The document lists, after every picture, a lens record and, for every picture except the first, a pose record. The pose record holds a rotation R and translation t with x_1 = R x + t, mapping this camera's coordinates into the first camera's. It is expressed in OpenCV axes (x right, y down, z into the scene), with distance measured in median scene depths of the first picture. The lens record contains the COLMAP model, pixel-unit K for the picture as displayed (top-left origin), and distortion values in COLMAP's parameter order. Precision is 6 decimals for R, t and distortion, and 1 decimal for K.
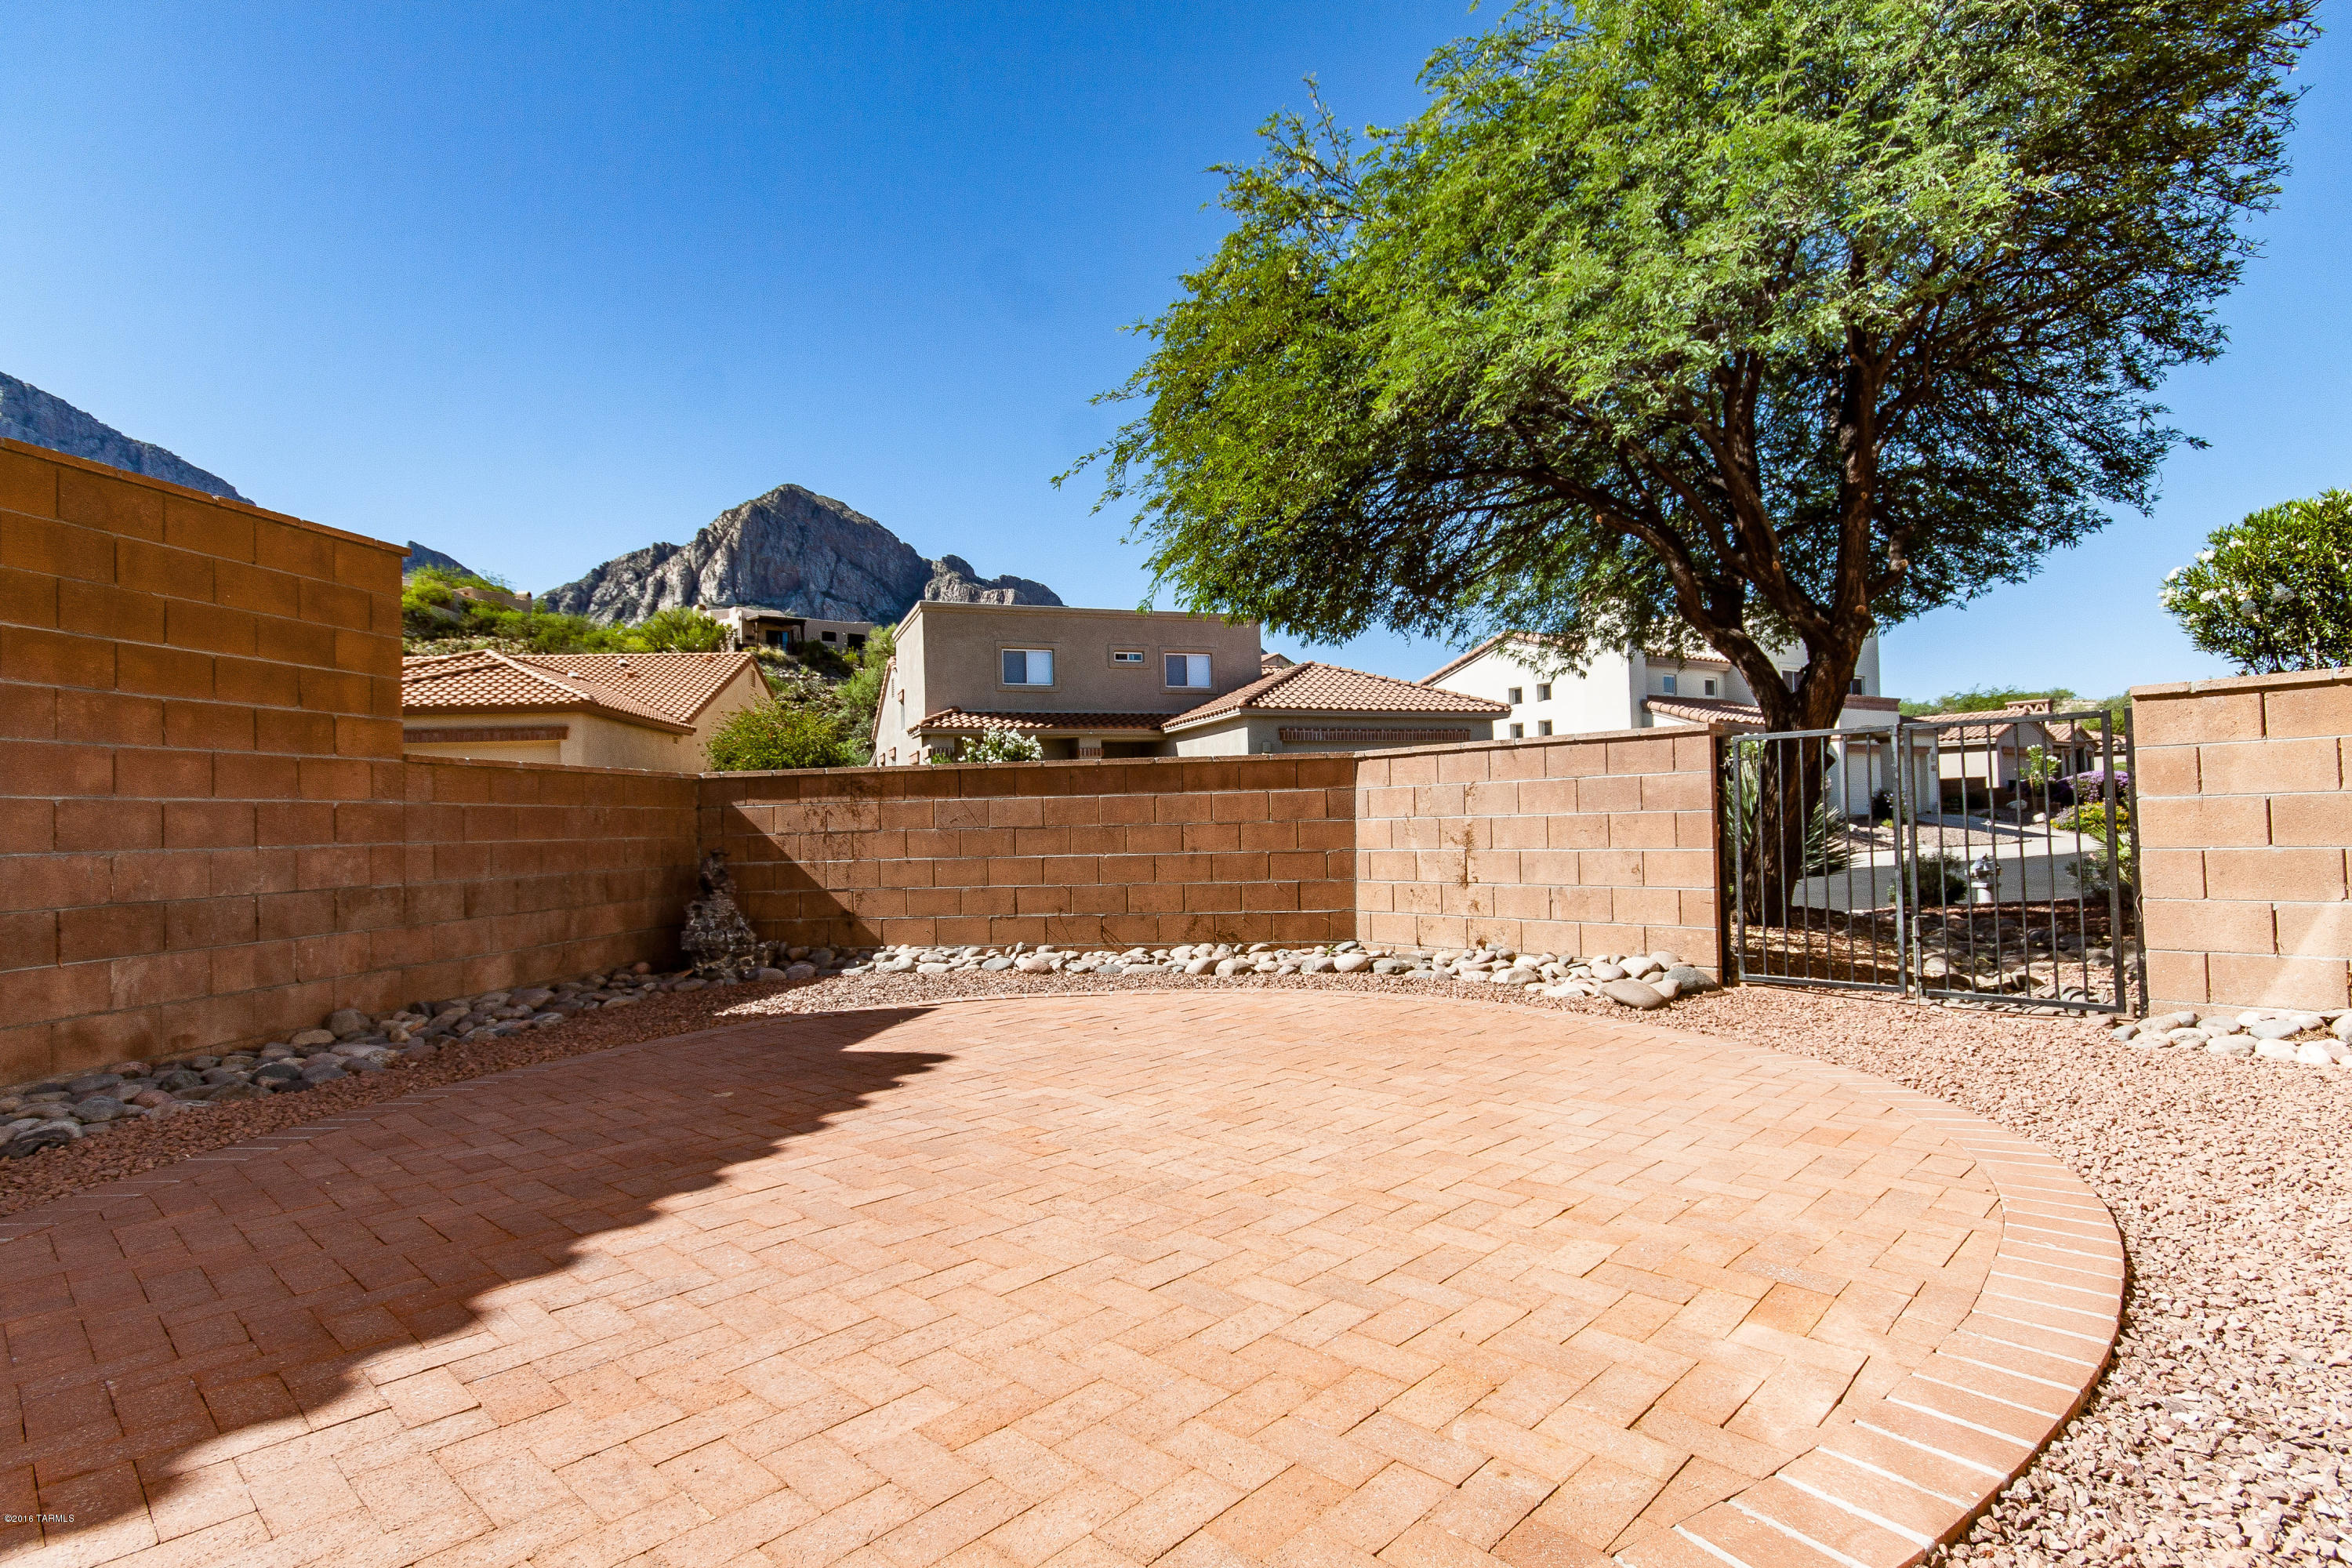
lens RADIAL K [[1187.0, 0, 1181.0], [0, 1187.0, 788.7], [0, 0, 1]] dist [0.001211, 0.014523]
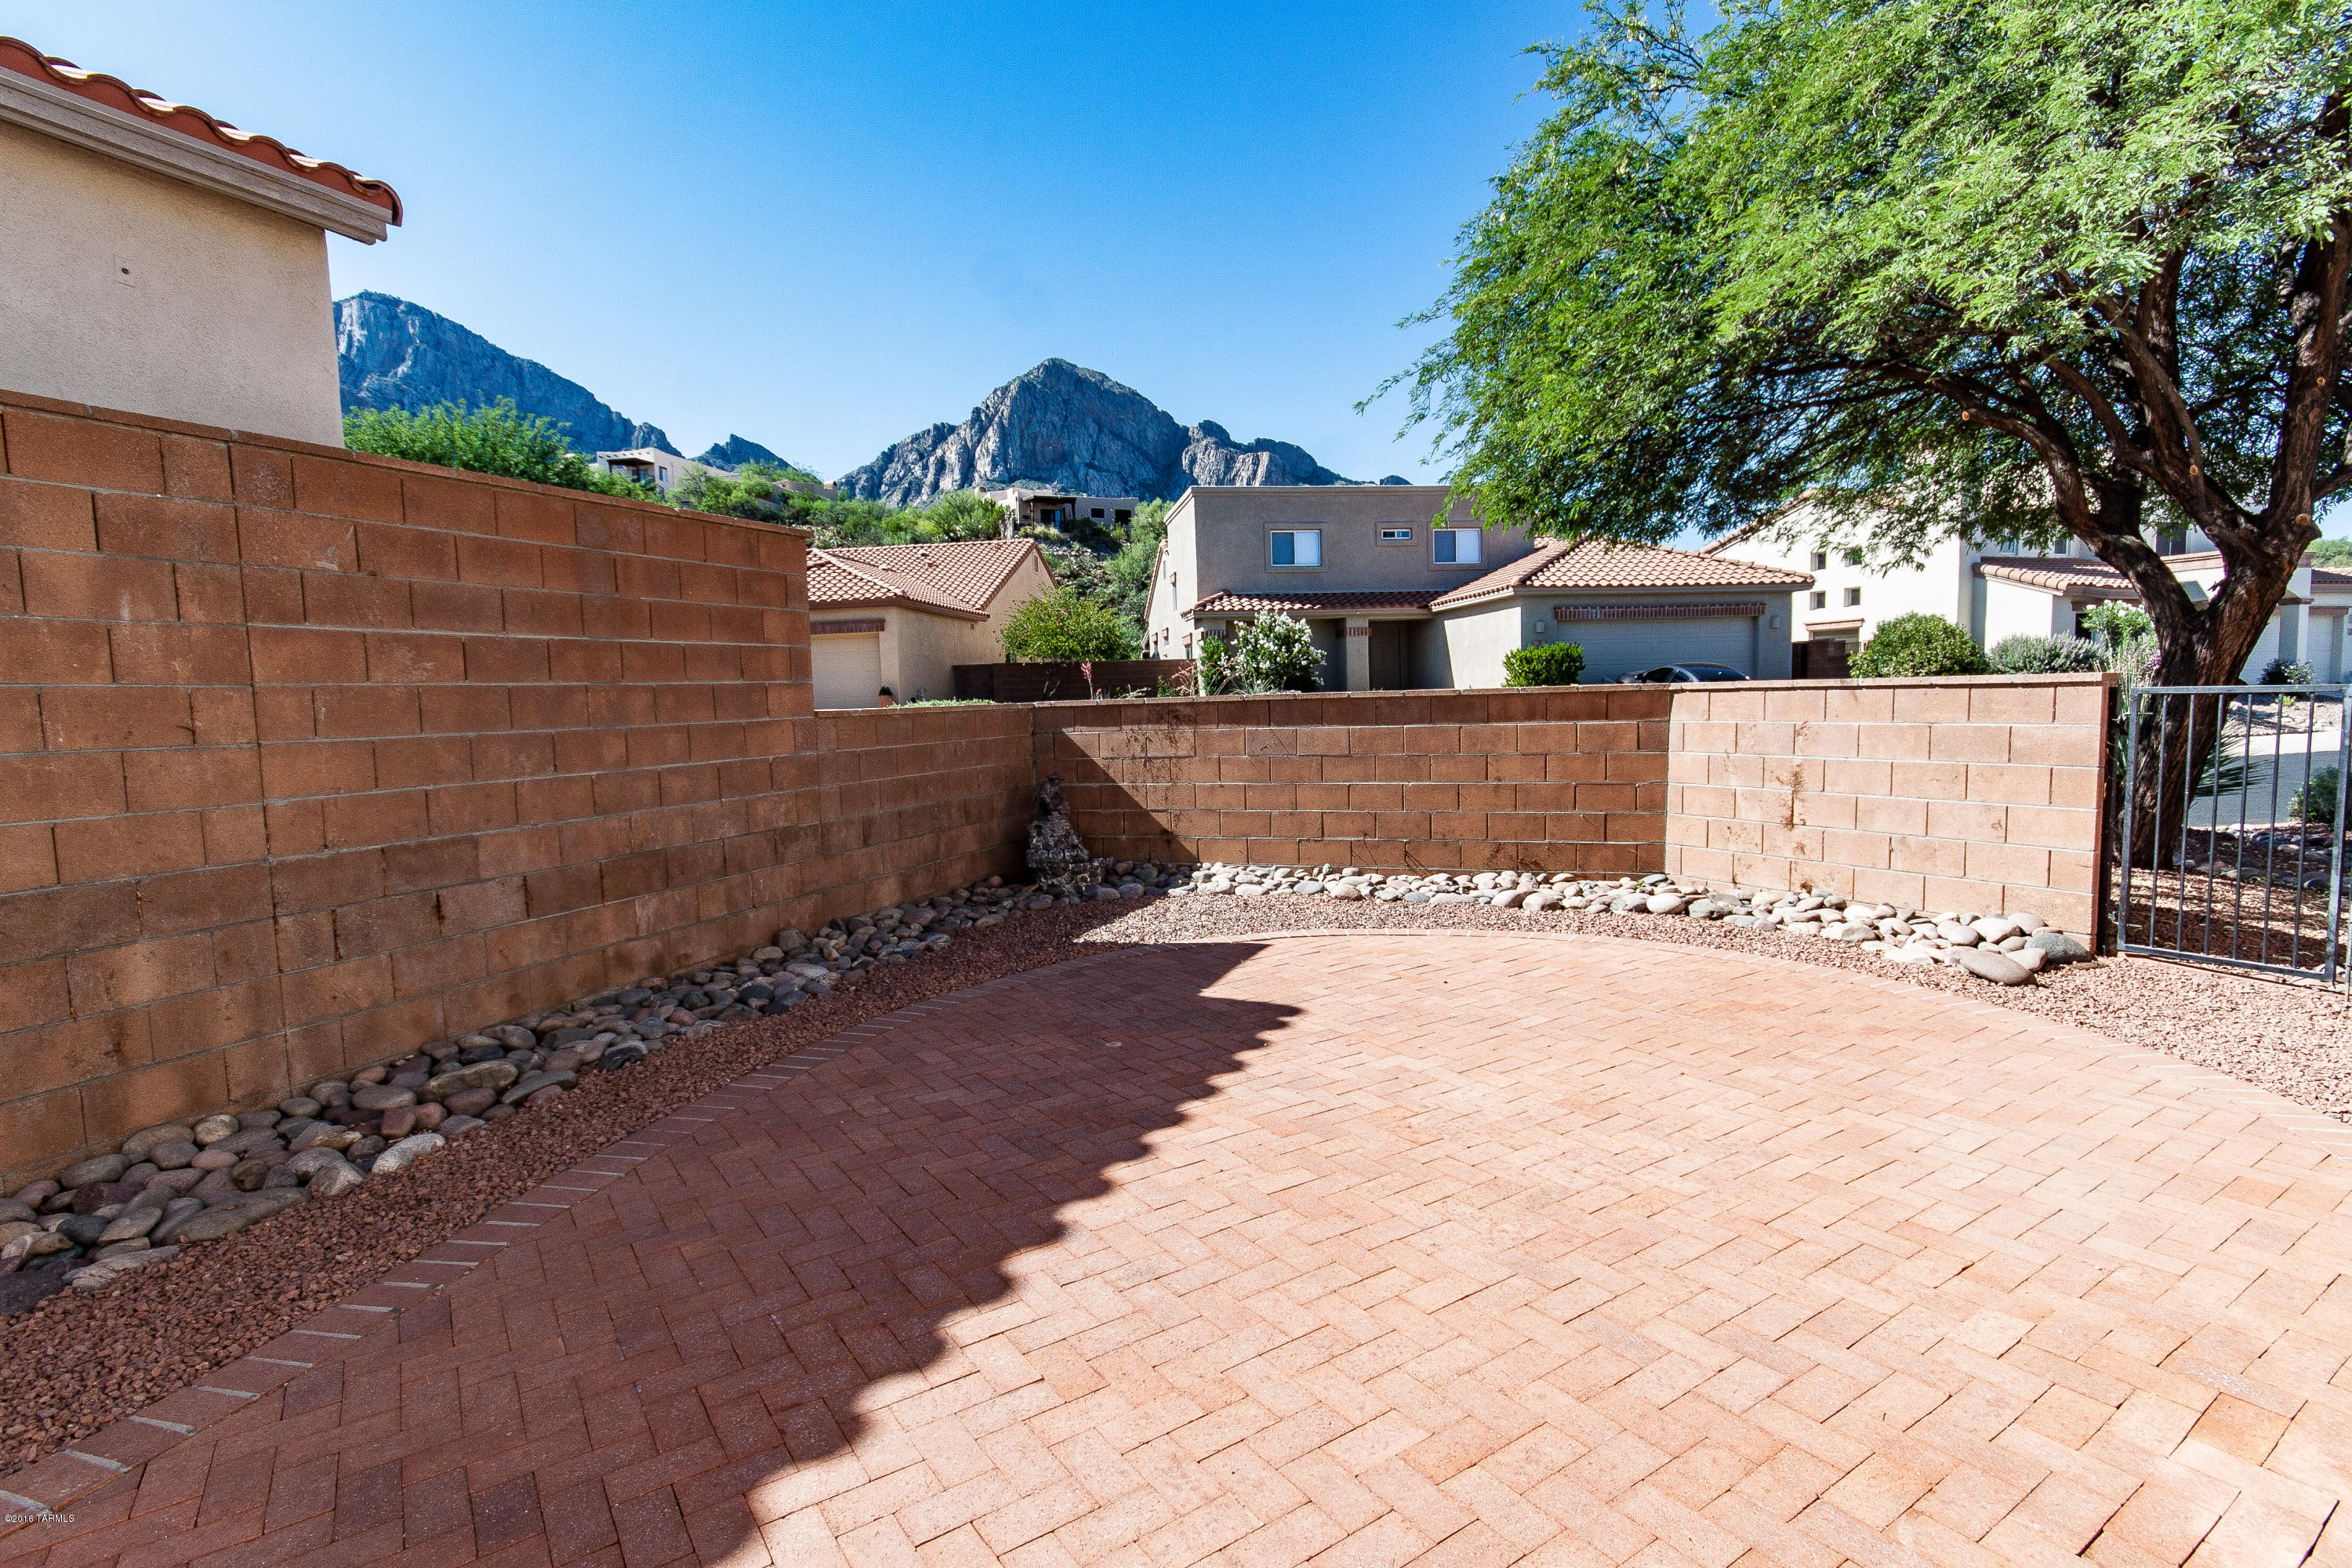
lens RADIAL K [[1155.7, 0, 1181.6], [0, 1155.7, 792.2], [0, 0, 1]] dist [0.011007, -0.001511]
pose [[0.977042, 0.014971, -0.212521, -0.051064], [0.010871, 0.992726, 0.119907, -0.070971], [0.212771, -0.119464, 0.969772, -0.028259]]
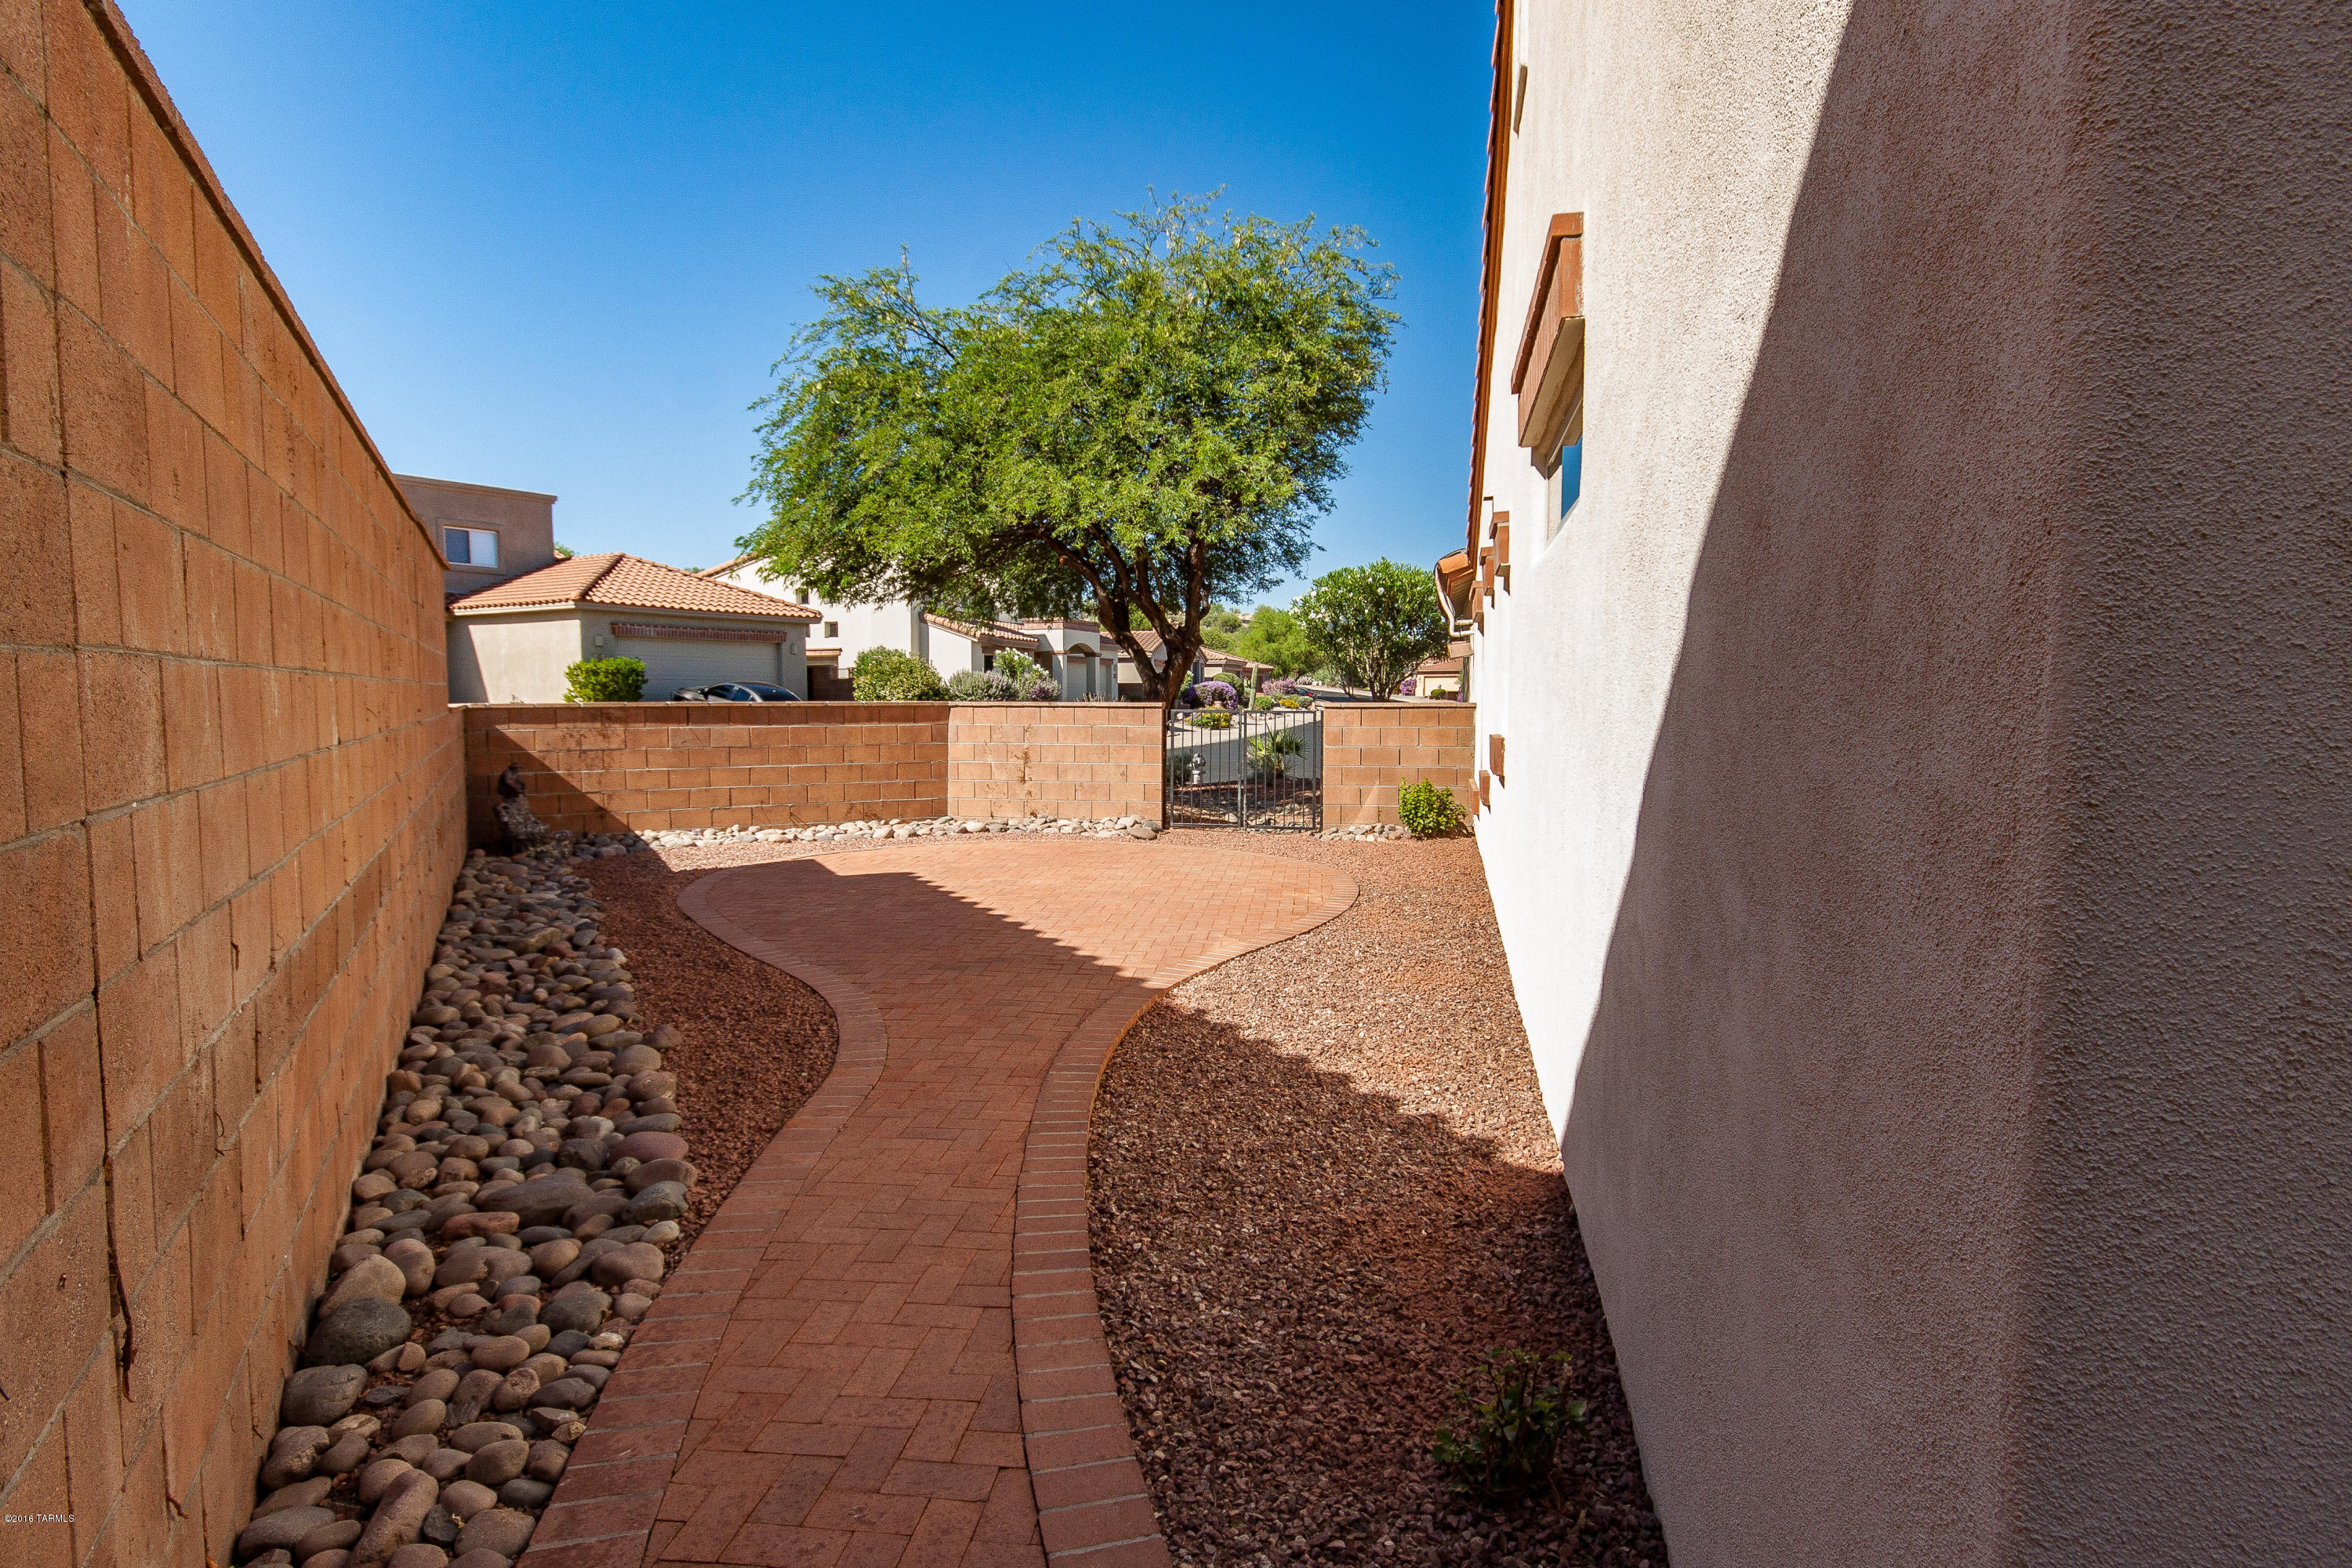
lens RADIAL K [[1239.9, 0, 1180.2], [0, 1239.9, 787.5], [0, 0, 1]] dist [0.005543, -0.000493]
pose [[0.794603, -0.019789, 0.606807, -0.746763], [-0.040049, 0.995583, 0.084911, -0.082915], [-0.605807, -0.091772, 0.790301, -0.650624]]
